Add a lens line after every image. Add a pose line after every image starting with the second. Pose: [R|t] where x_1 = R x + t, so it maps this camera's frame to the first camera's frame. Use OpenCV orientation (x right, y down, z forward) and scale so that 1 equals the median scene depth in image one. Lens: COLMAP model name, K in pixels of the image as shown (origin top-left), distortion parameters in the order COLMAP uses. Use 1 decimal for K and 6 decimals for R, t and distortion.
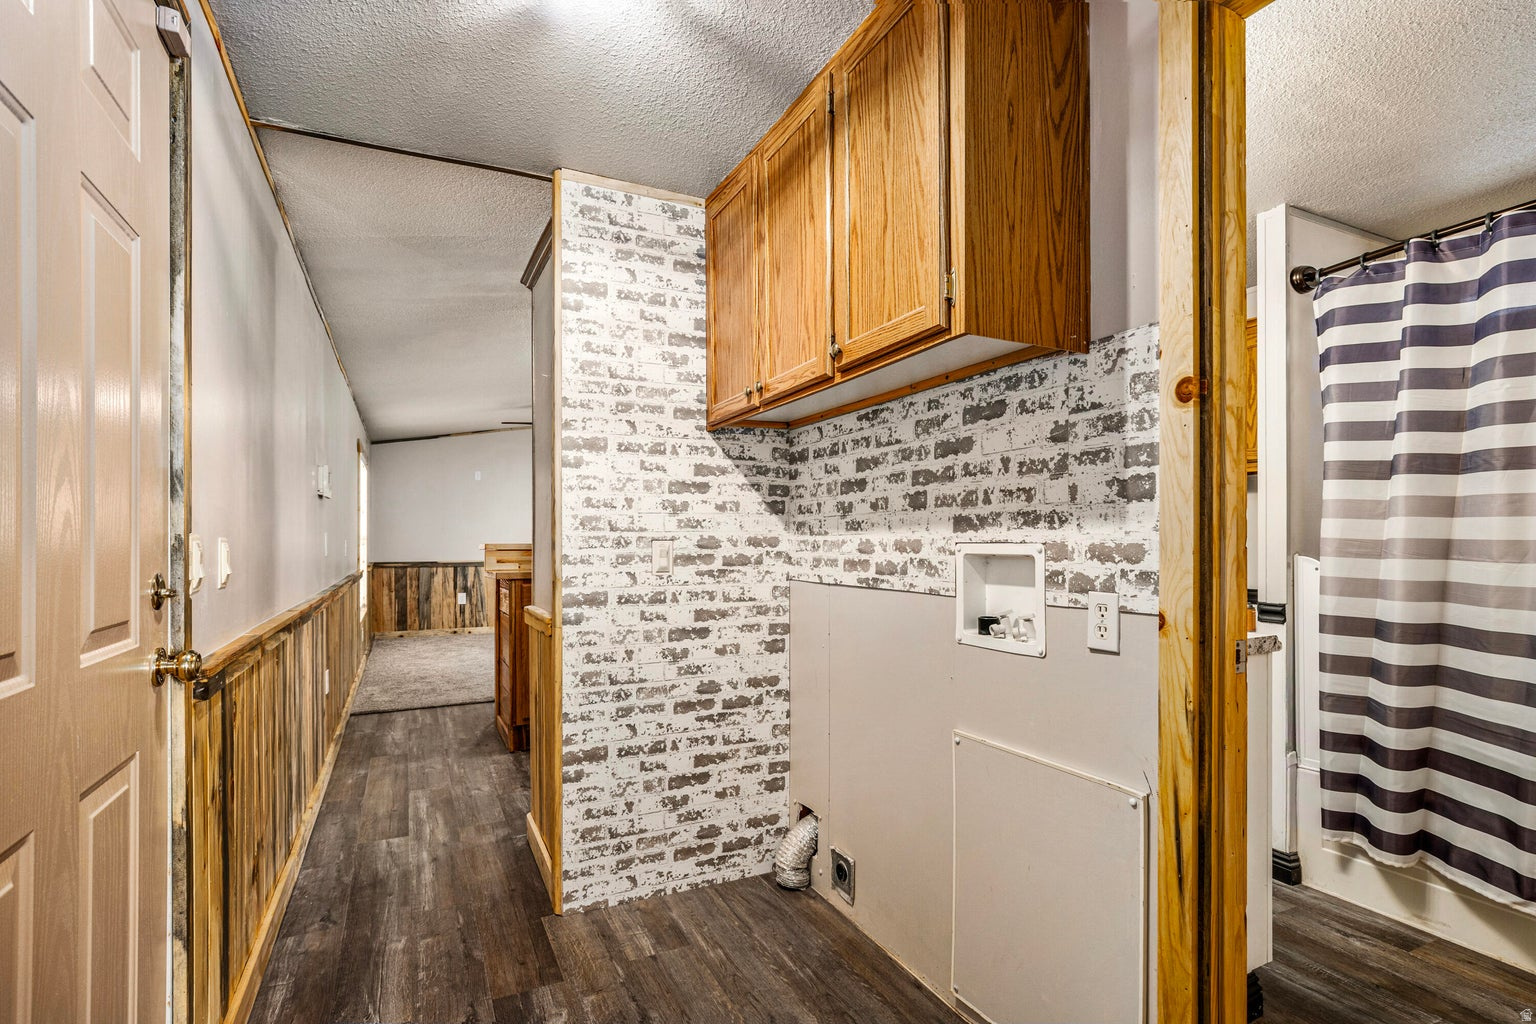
lens RADIAL K [[769.8, 0, 775.4], [0, 769.8, 537.2], [0, 0, 1]] dist [0.001065, -0.000269]
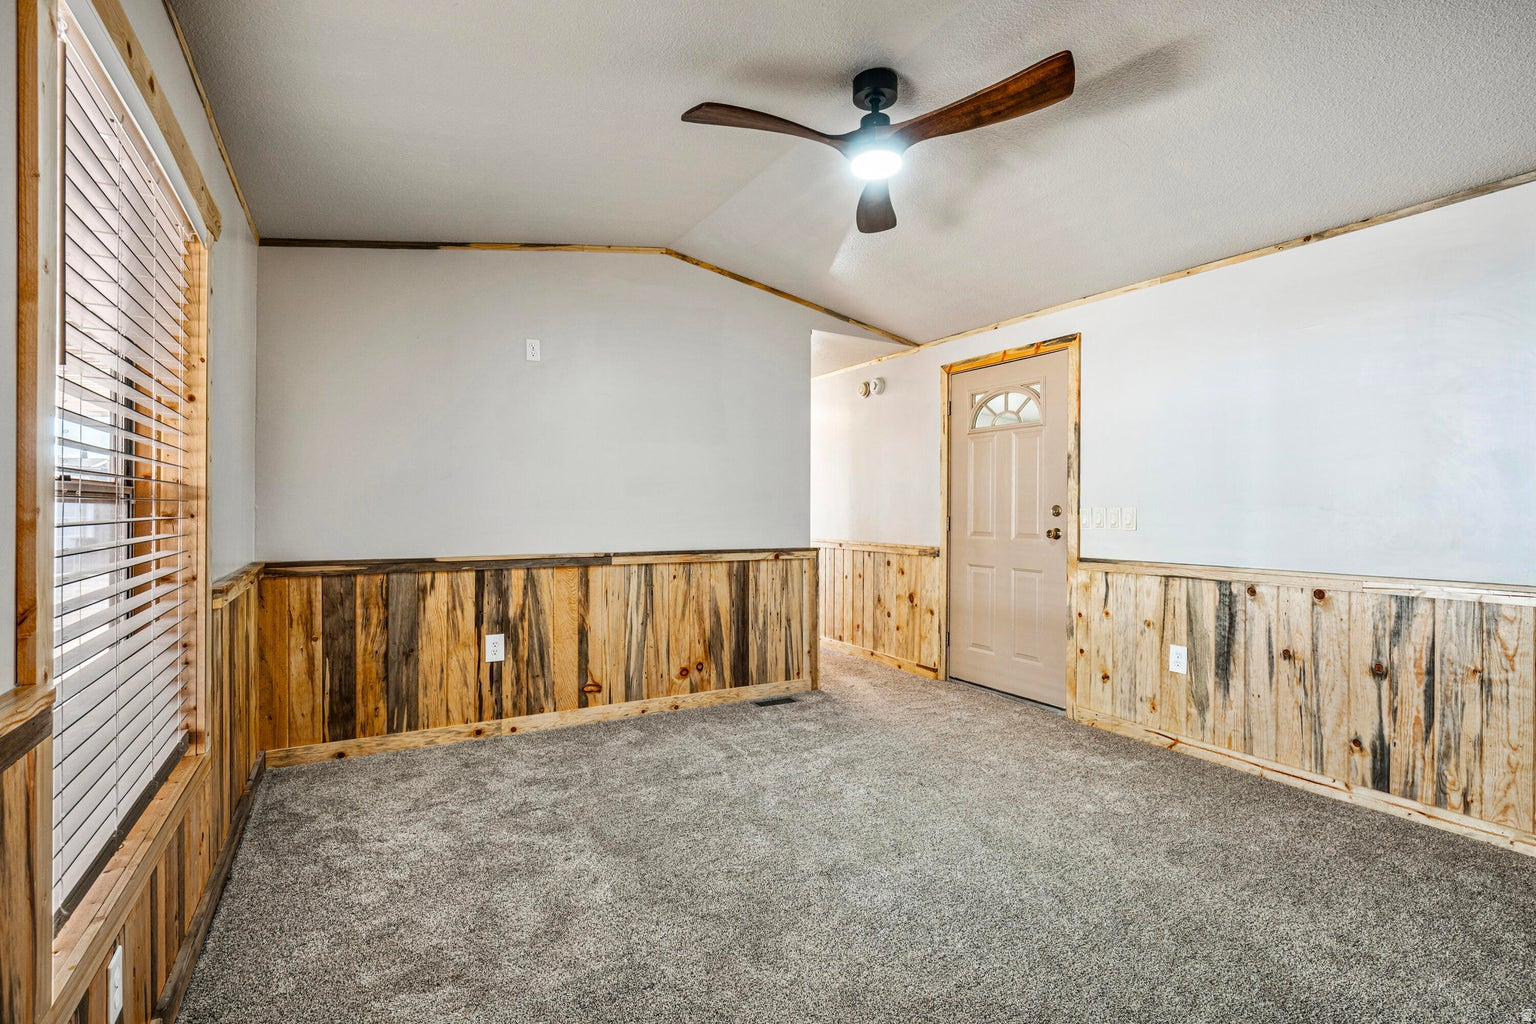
lens RADIAL K [[722.2, 0, 773.2], [0, 722.2, 508.7], [0, 0, 1]] dist [-0.019167, 0.000904]
pose [[0.997919, 0.005281, 0.064263, -0.287999], [-0.005239, 0.999986, -0.000821, 0.005772], [-0.064266, 0.000482, 0.997933, 0.616717]]
